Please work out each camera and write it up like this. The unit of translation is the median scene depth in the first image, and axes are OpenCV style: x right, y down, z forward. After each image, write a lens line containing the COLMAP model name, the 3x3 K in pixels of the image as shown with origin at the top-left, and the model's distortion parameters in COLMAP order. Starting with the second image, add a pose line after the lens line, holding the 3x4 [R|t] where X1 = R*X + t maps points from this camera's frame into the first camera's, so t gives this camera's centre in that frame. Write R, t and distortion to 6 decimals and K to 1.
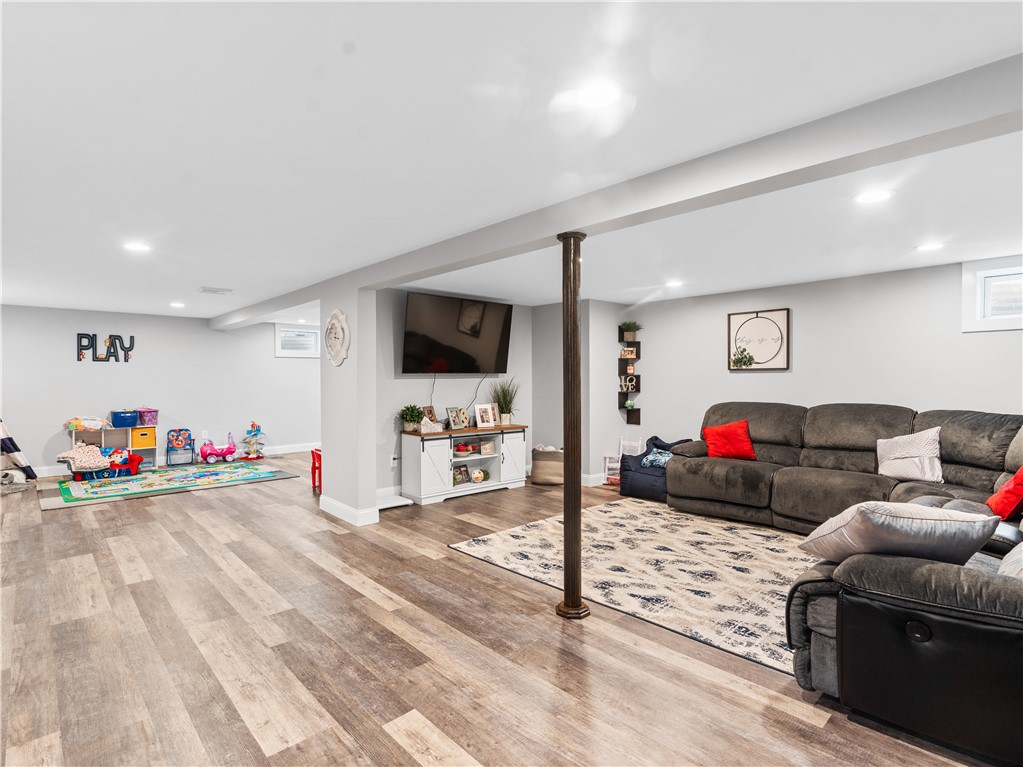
lens RADIAL K [[527.5, 0, 511.5], [0, 527.5, 383.5], [0, 0, 1]] dist [-0.010739, 0.002216]
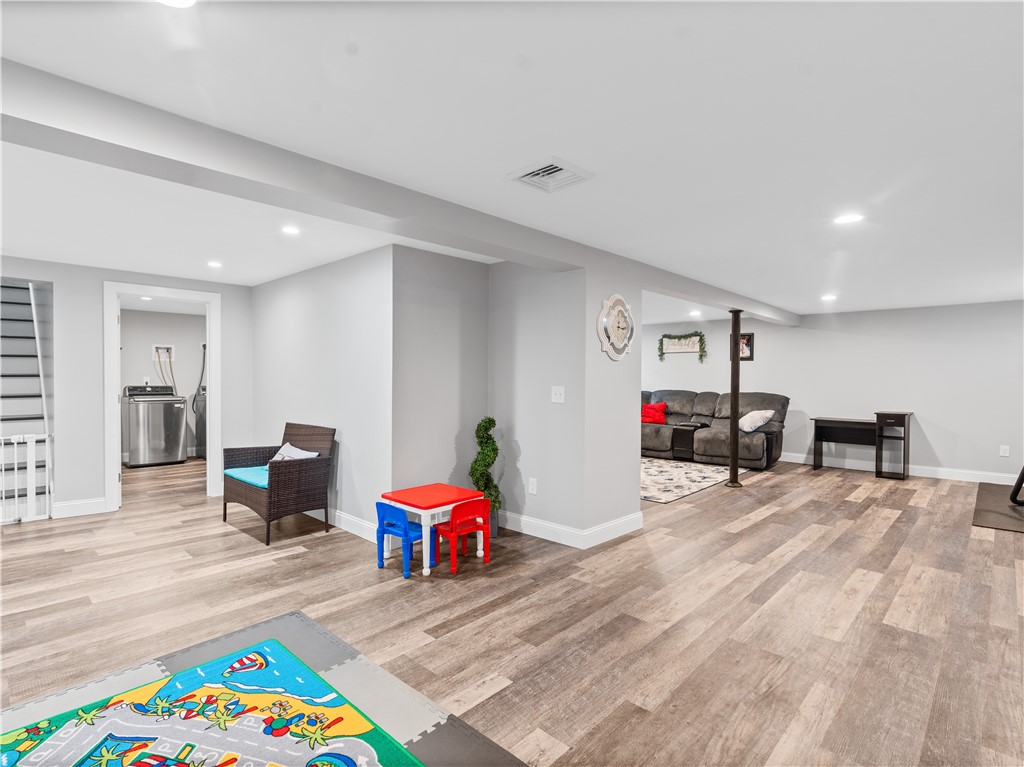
lens RADIAL K [[528.0, 0, 512.0], [0, 528.0, 383.5], [0, 0, 1]] dist [-0.010739, 0.002216]
pose [[-0.073812, -0.009527, 0.997227, -1.348623], [0.003635, 0.999945, 0.009822, -0.003386], [-0.997266, 0.004350, -0.073773, 1.425453]]
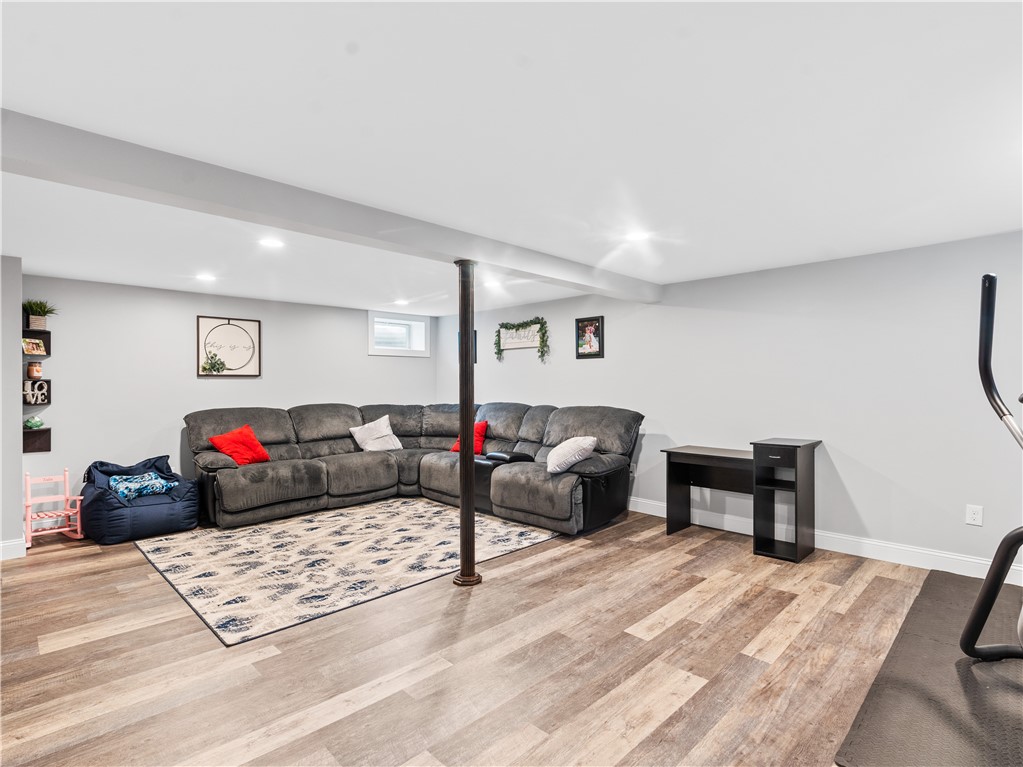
lens RADIAL K [[527.5, 0, 511.5], [0, 527.5, 383.5], [0, 0, 1]] dist [-0.010739, 0.002216]
pose [[-0.043046, 0.004361, 0.999064, -0.740277], [0.012912, 0.999909, -0.003809, -0.000711], [-0.998990, 0.012736, -0.043099, 0.657845]]
